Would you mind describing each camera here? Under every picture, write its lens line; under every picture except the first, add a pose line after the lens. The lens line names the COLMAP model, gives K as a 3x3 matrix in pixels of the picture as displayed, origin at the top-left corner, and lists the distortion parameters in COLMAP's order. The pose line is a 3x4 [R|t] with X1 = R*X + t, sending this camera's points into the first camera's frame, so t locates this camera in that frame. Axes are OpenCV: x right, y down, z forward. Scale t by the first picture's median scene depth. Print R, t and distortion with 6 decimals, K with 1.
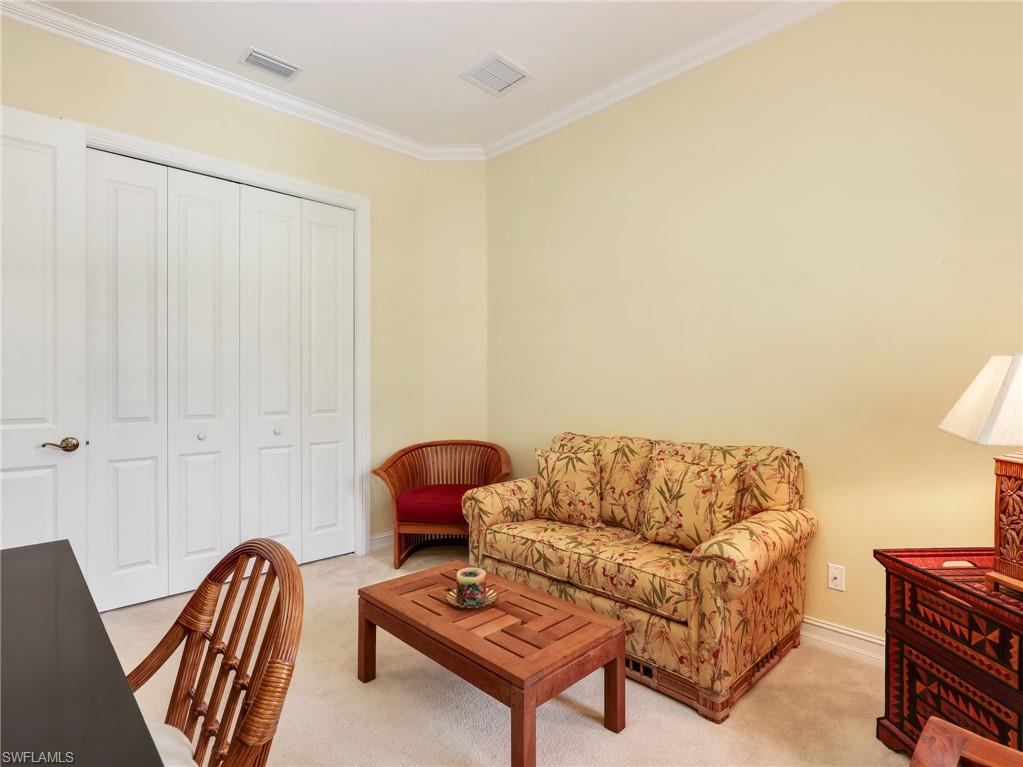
lens RADIAL K [[539.3, 0, 509.8], [0, 539.3, 382.6], [0, 0, 1]] dist [-0.004129, 0.001253]
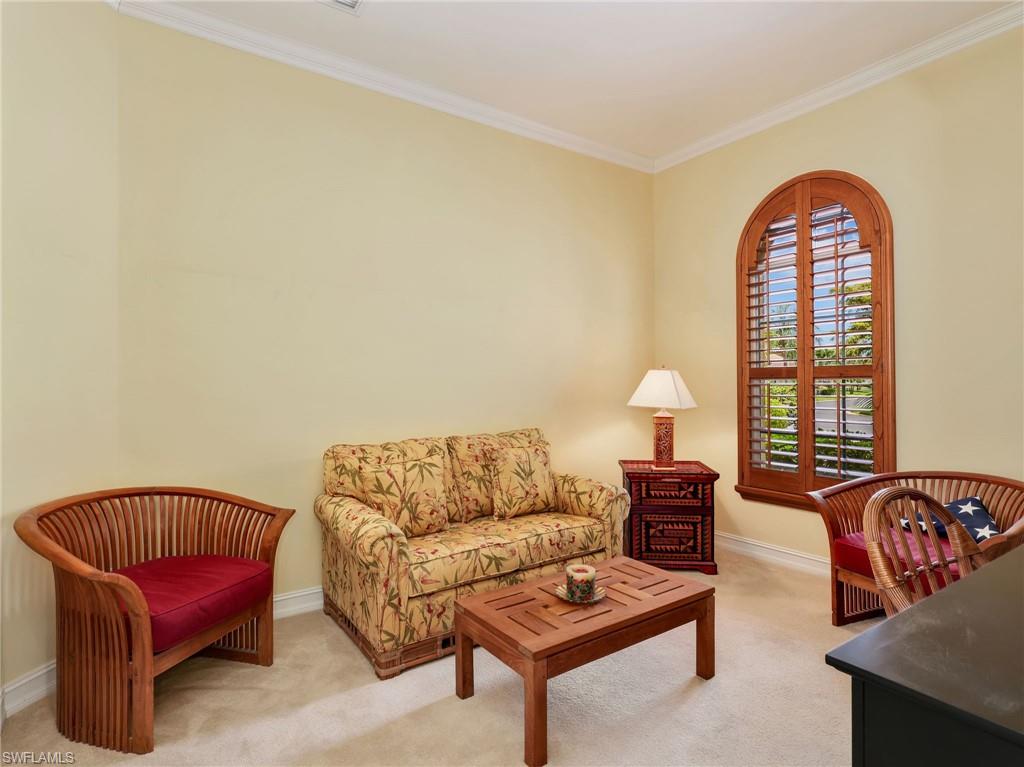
lens RADIAL K [[570.6, 0, 510.0], [0, 570.6, 379.3], [0, 0, 1]] dist [0.000422, -0.000226]
pose [[0.148522, -0.002032, 0.988907, -1.026663], [0.005231, 0.999986, 0.001269, -0.012325], [-0.988895, 0.004985, 0.148530, 0.847687]]
